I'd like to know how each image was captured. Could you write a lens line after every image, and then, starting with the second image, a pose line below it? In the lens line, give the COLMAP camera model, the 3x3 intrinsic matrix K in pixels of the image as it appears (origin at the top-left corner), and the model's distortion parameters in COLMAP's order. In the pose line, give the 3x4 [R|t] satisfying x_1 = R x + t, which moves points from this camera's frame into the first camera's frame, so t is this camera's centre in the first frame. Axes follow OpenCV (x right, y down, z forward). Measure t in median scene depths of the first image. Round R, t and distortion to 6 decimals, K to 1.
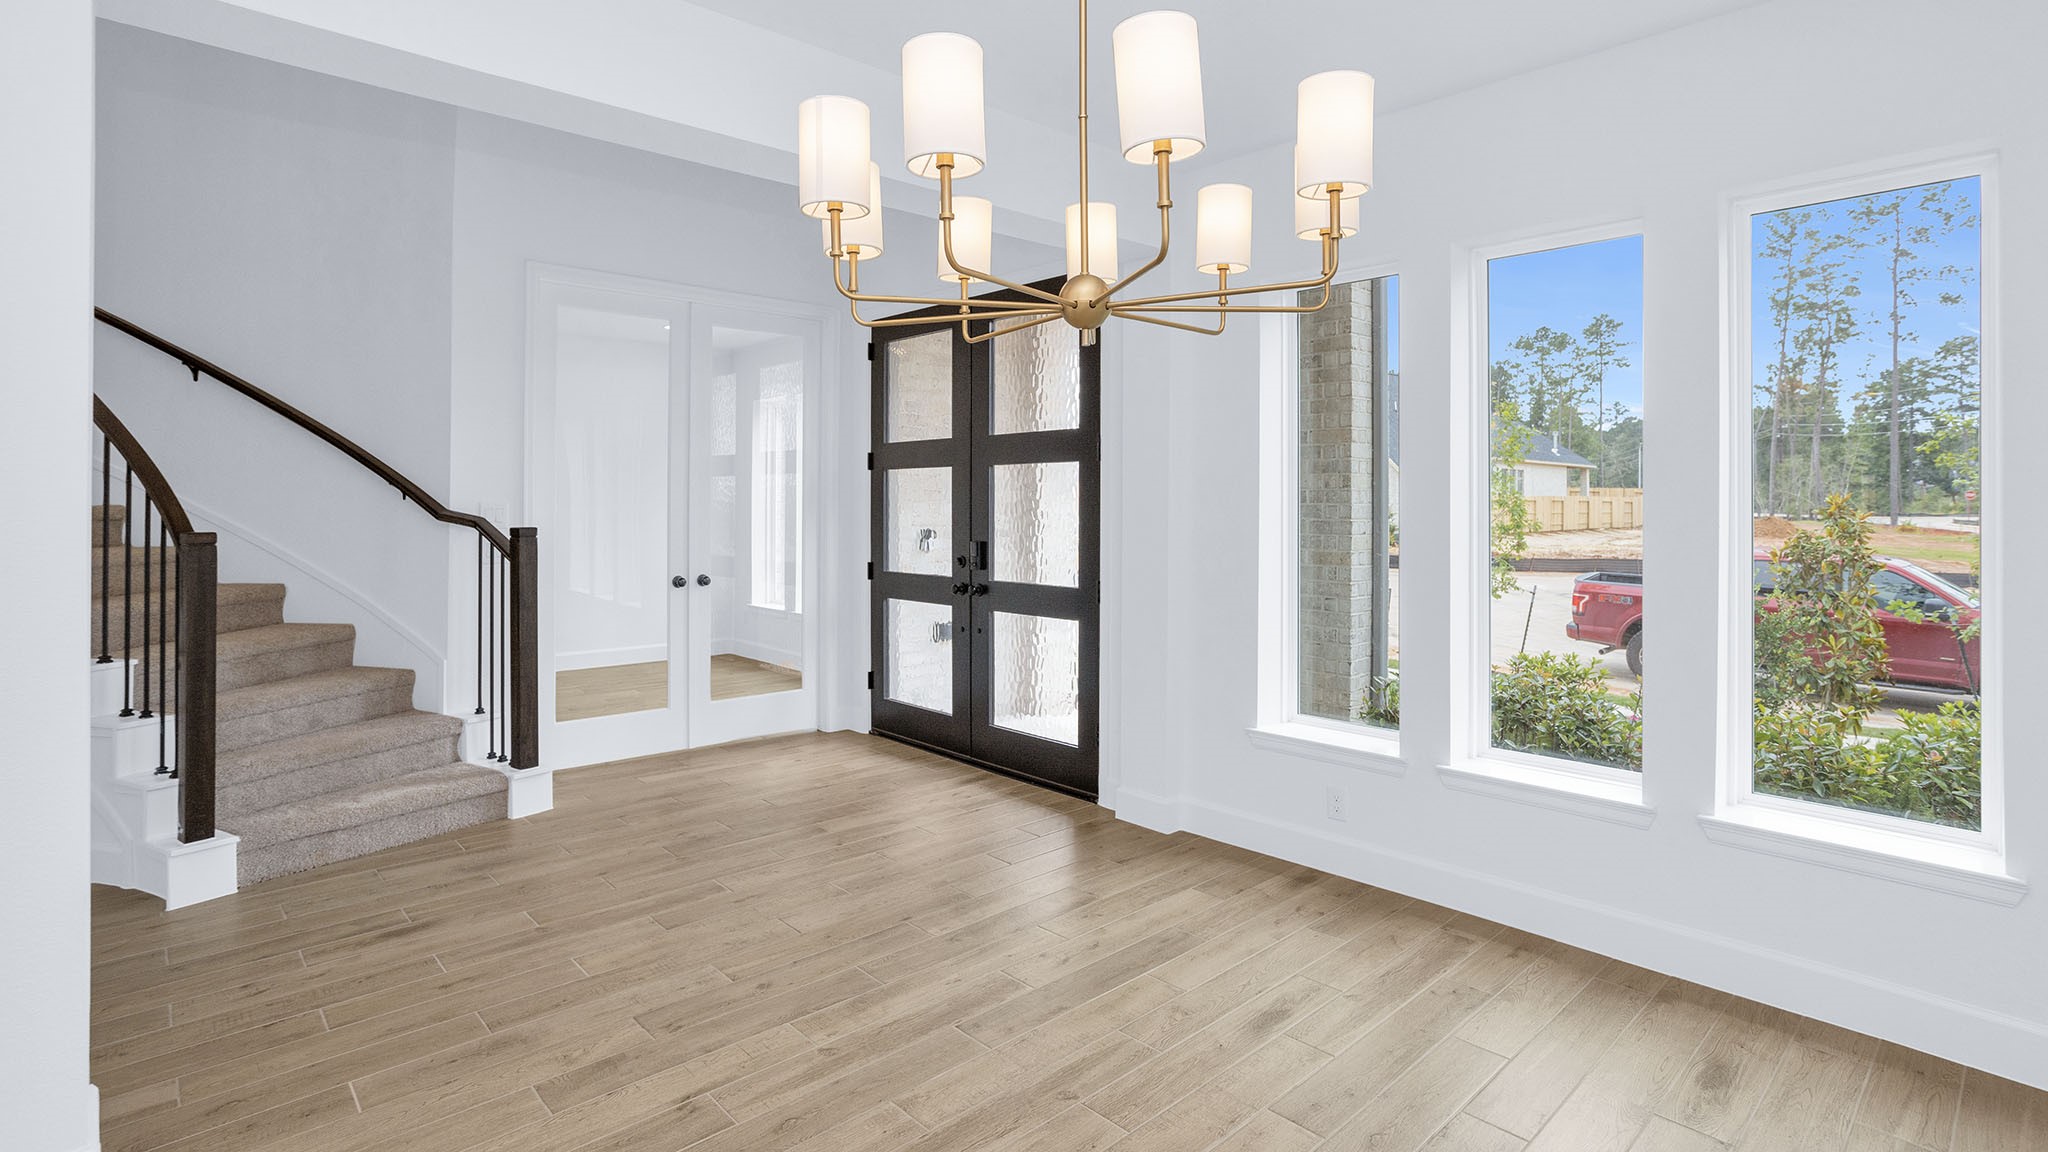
lens RADIAL K [[985.9, 0, 1024.5], [0, 985.9, 468.0], [0, 0, 1]] dist [-0.045137, 0.028794]
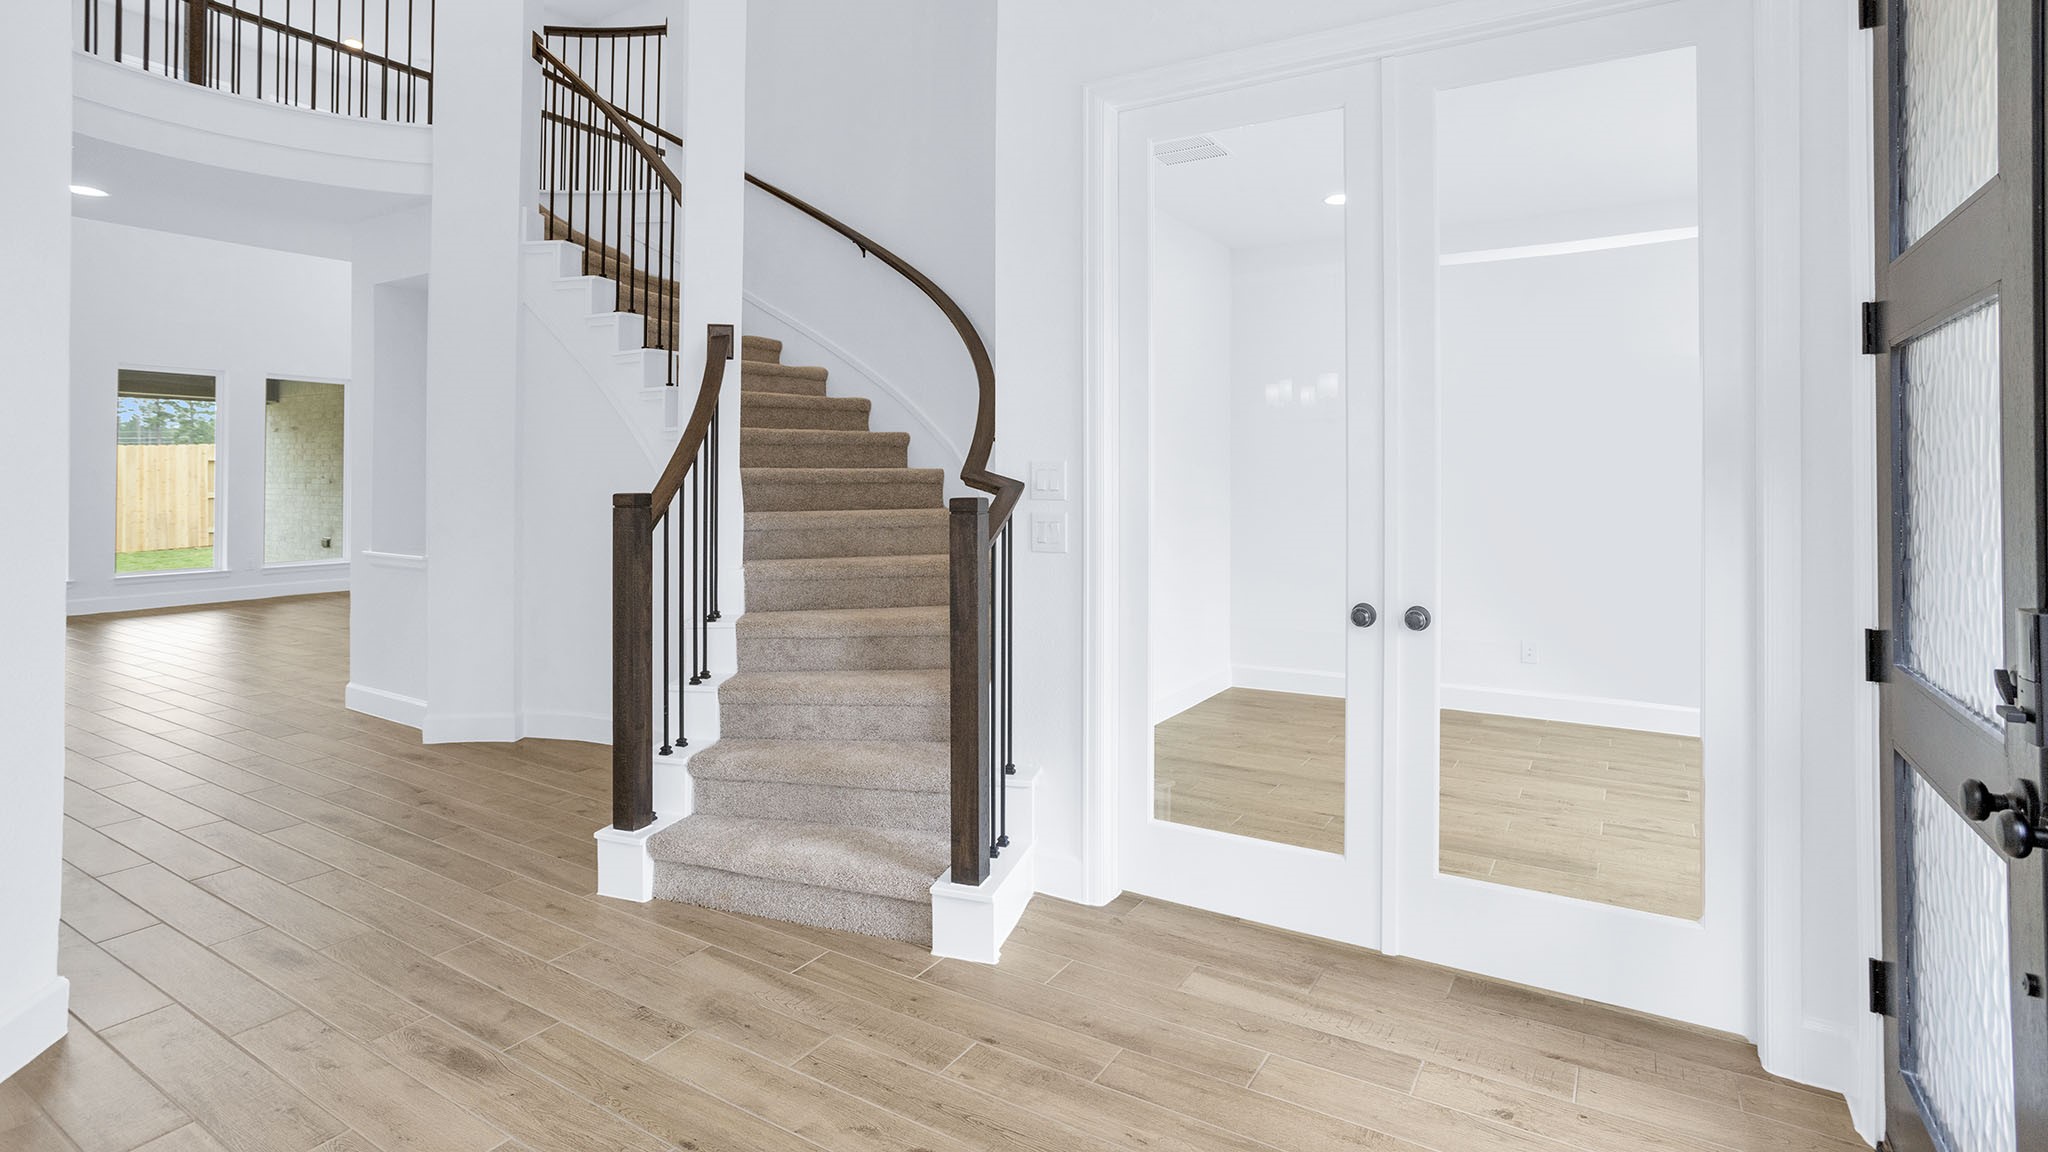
lens RADIAL K [[985.9, 0, 1024.5], [0, 985.9, 468.0], [0, 0, 1]] dist [-0.045137, 0.028794]
pose [[0.266338, -0.012053, -0.963804, 0.142295], [0.037348, 0.999300, -0.002176, 0.051175], [0.963156, -0.035416, 0.266602, 1.074707]]
